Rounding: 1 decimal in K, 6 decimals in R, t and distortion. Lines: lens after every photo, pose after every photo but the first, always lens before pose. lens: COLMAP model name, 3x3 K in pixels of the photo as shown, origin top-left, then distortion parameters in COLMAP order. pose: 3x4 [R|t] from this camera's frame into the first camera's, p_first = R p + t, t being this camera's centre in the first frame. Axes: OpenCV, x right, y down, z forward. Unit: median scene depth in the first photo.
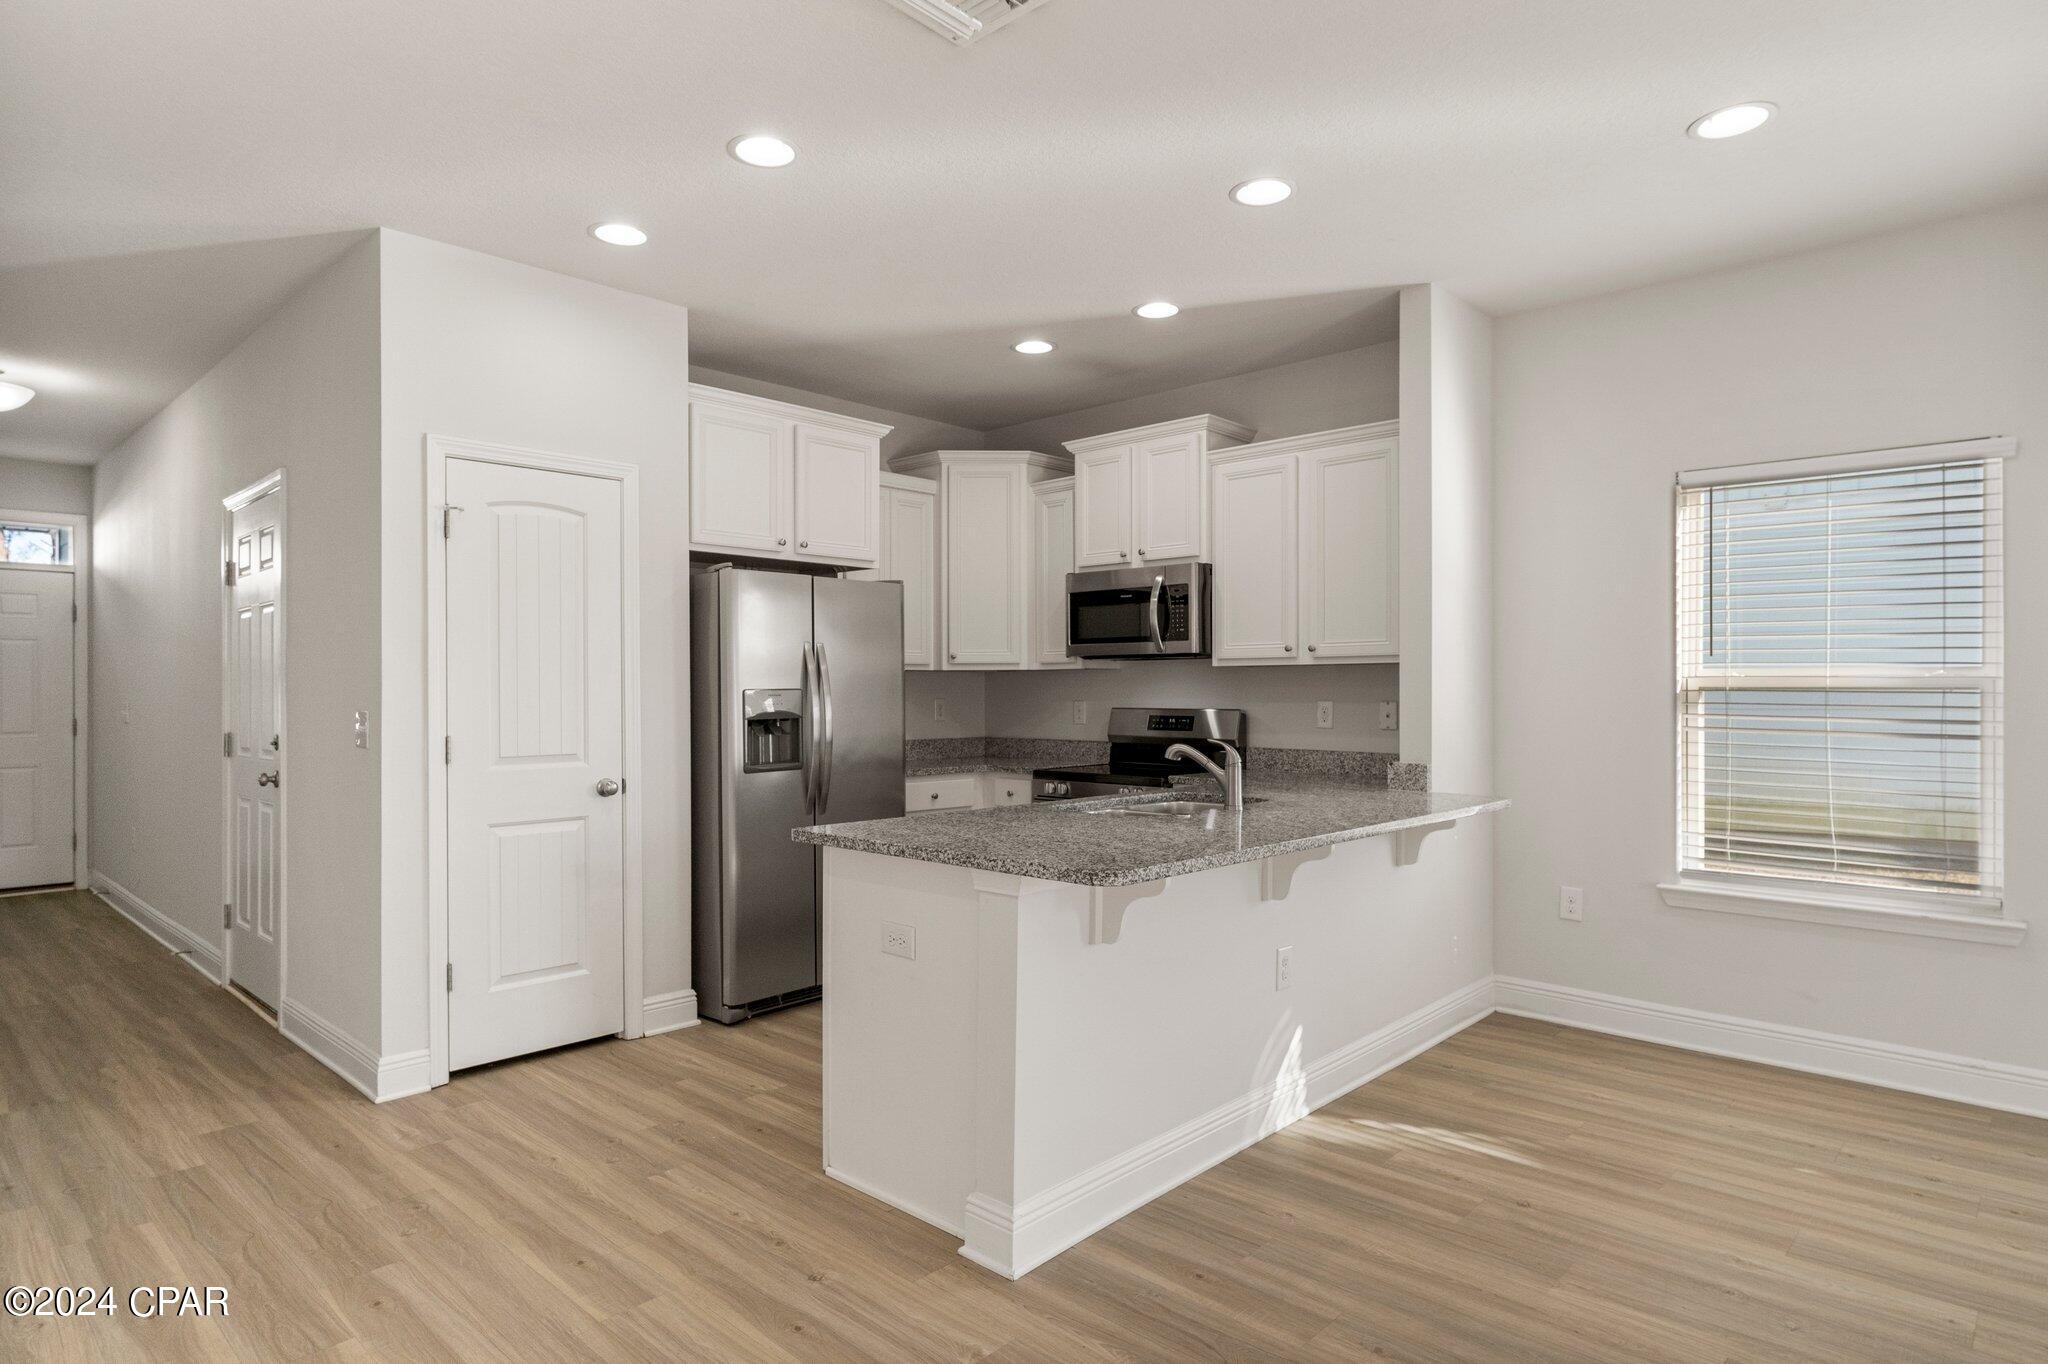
lens RADIAL K [[1134.9, 0, 1012.0], [0, 1134.9, 688.7], [0, 0, 1]] dist [0.001207, -0.003000]
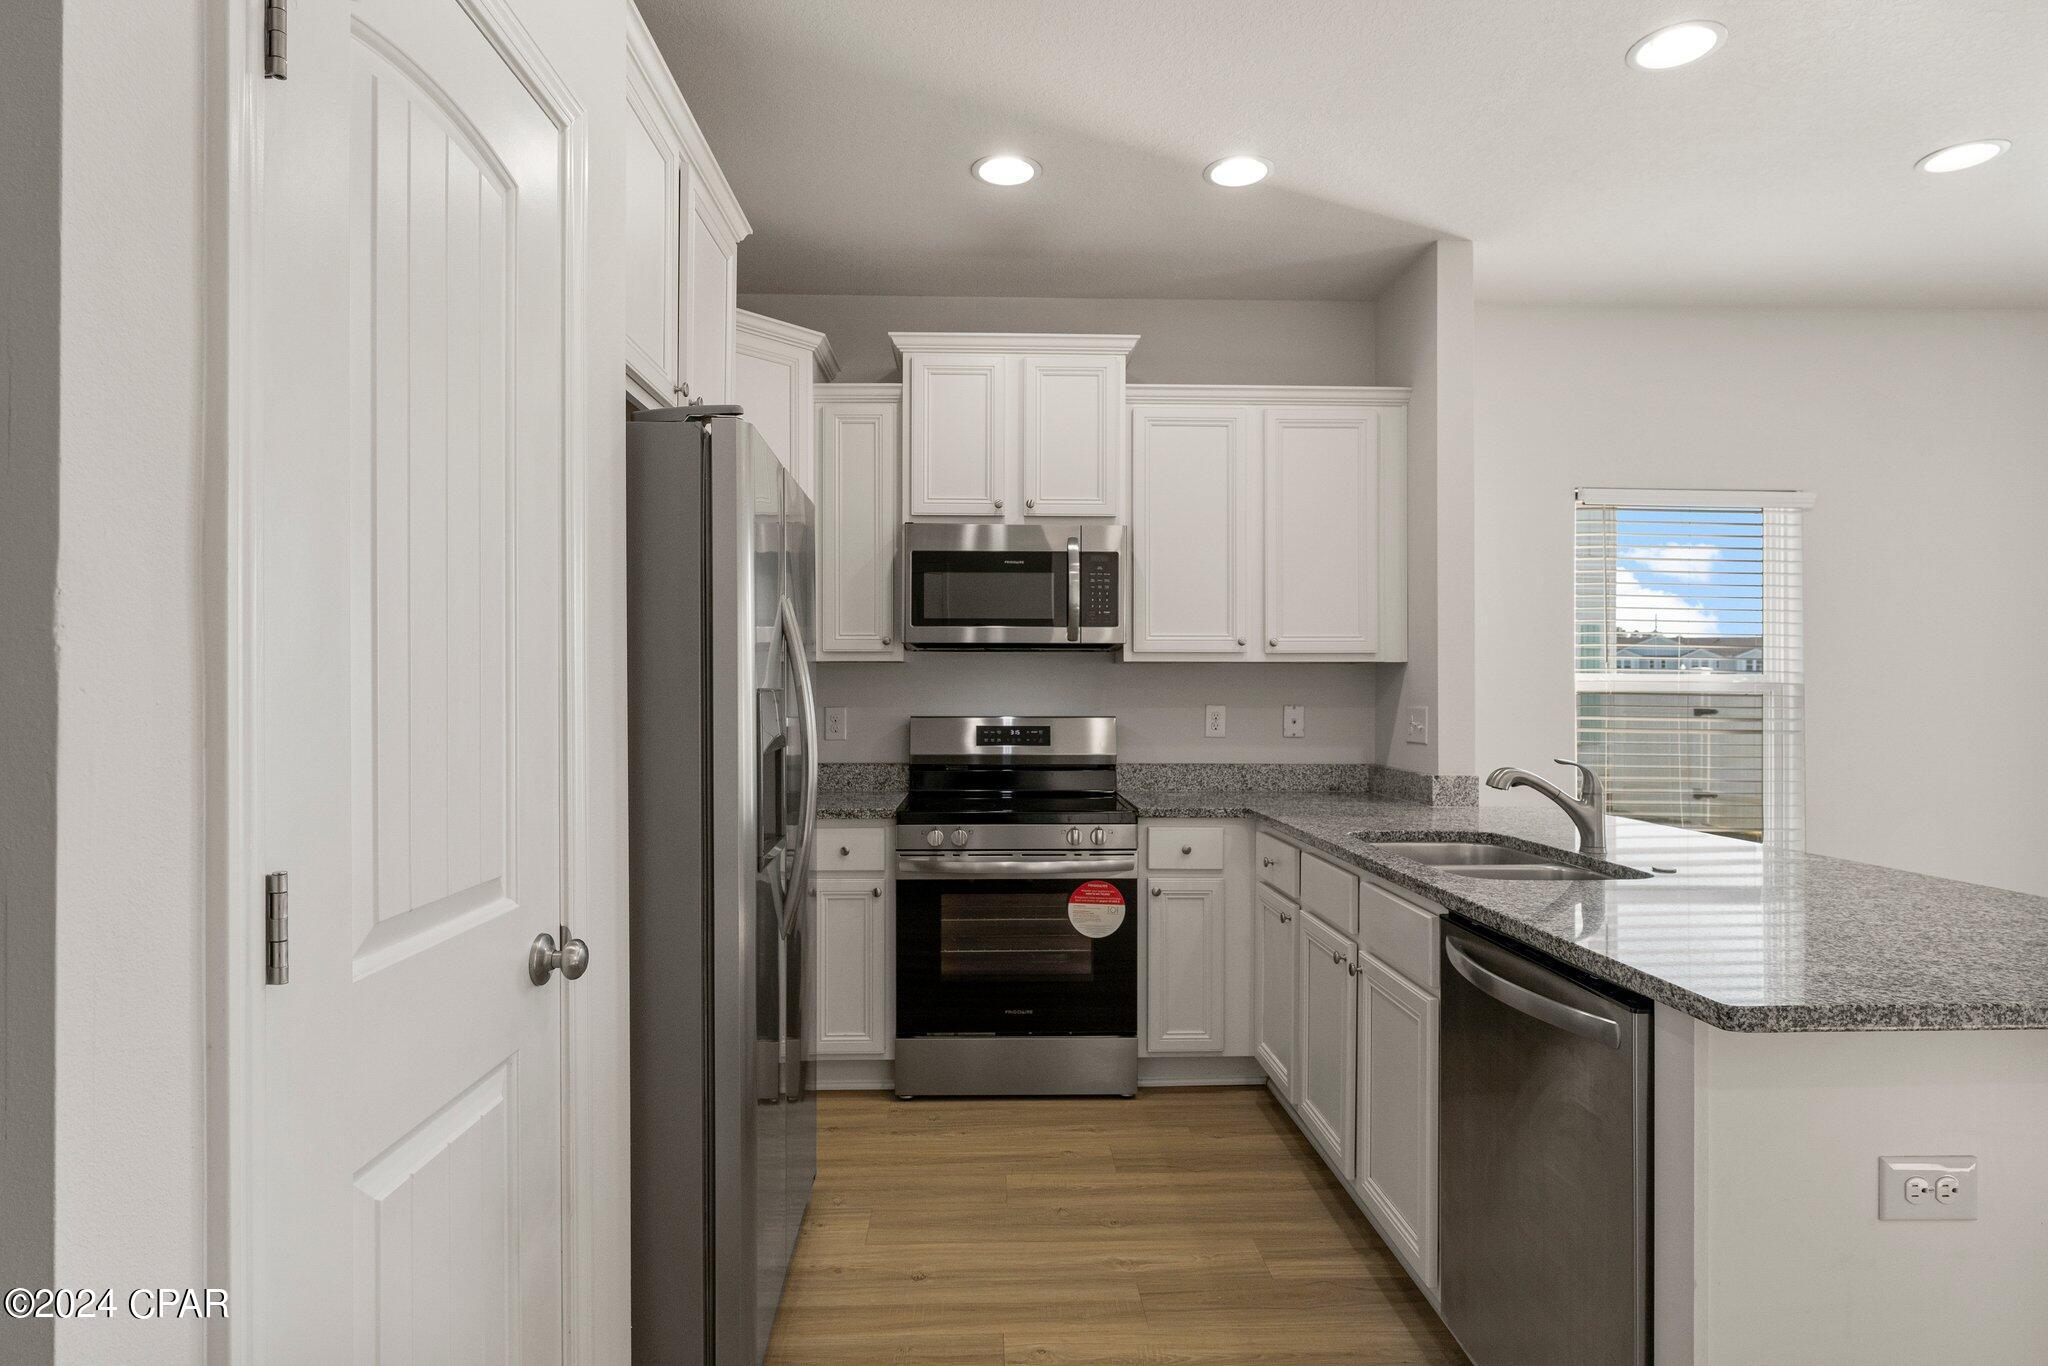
lens RADIAL K [[1089.9, 0, 1010.0], [0, 1089.9, 685.5], [0, 0, 1]] dist [-0.002367, -0.001556]
pose [[0.702483, 0.007007, 0.711666, -0.503354], [-0.004011, 0.999975, -0.005887, 0.001643], [-0.711689, 0.001281, 0.702493, 0.654503]]
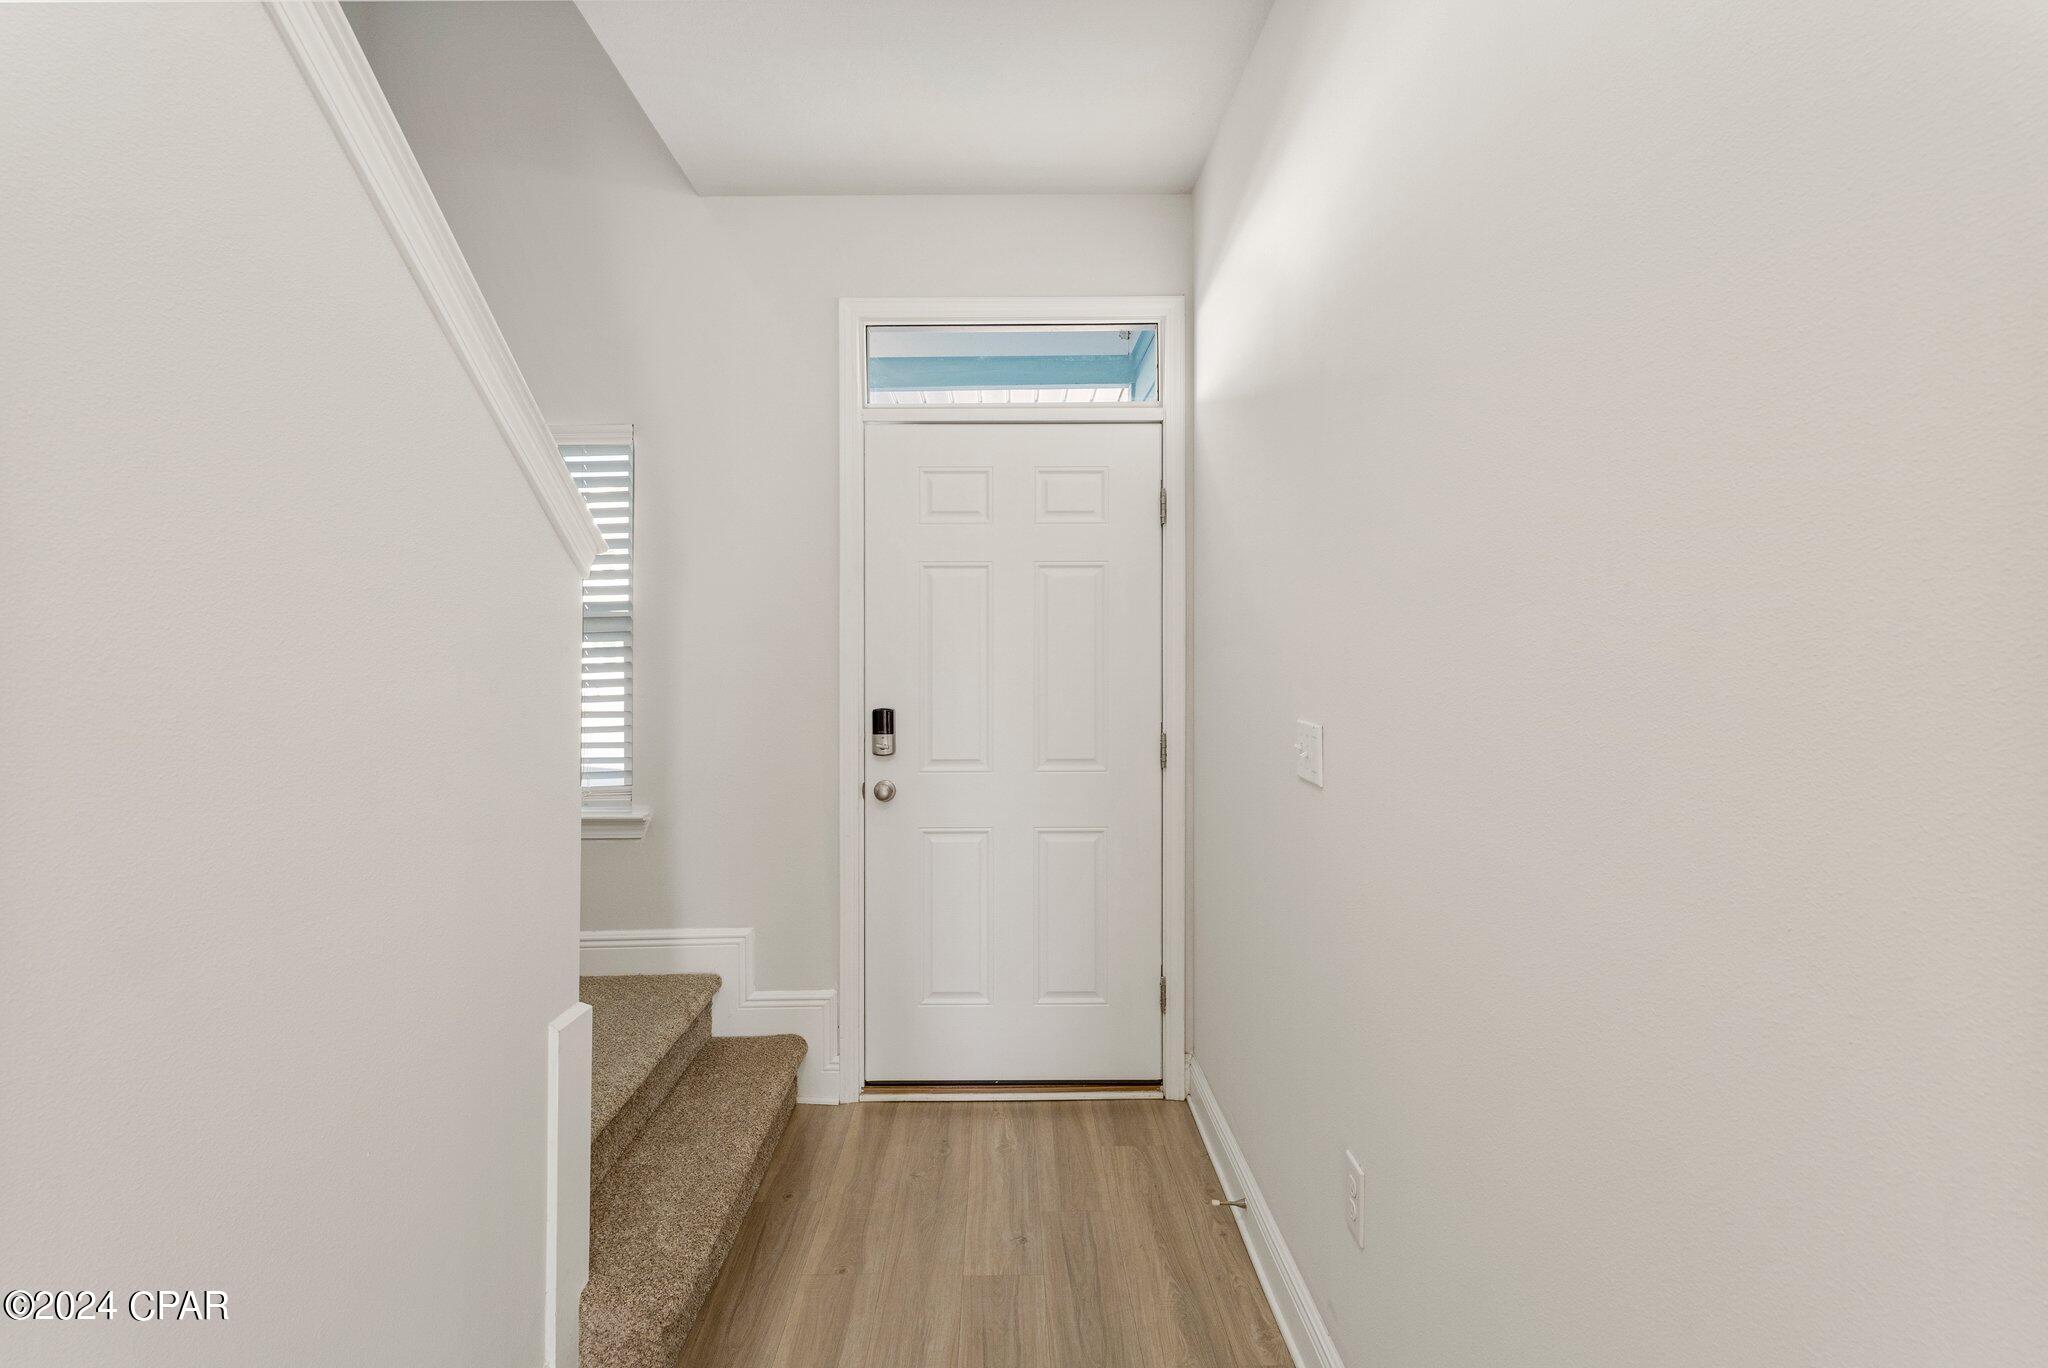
lens RADIAL K [[1005.6, 0, 1025.5], [0, 1005.6, 682.5], [0, 0, 1]] dist [-0.000475, -0.000010]
pose [[0.693243, 0.000704, -0.720703, -1.013549], [0.000195, 0.999999, 0.001164, 0.008836], [0.720704, -0.000948, 0.693243, 1.201002]]
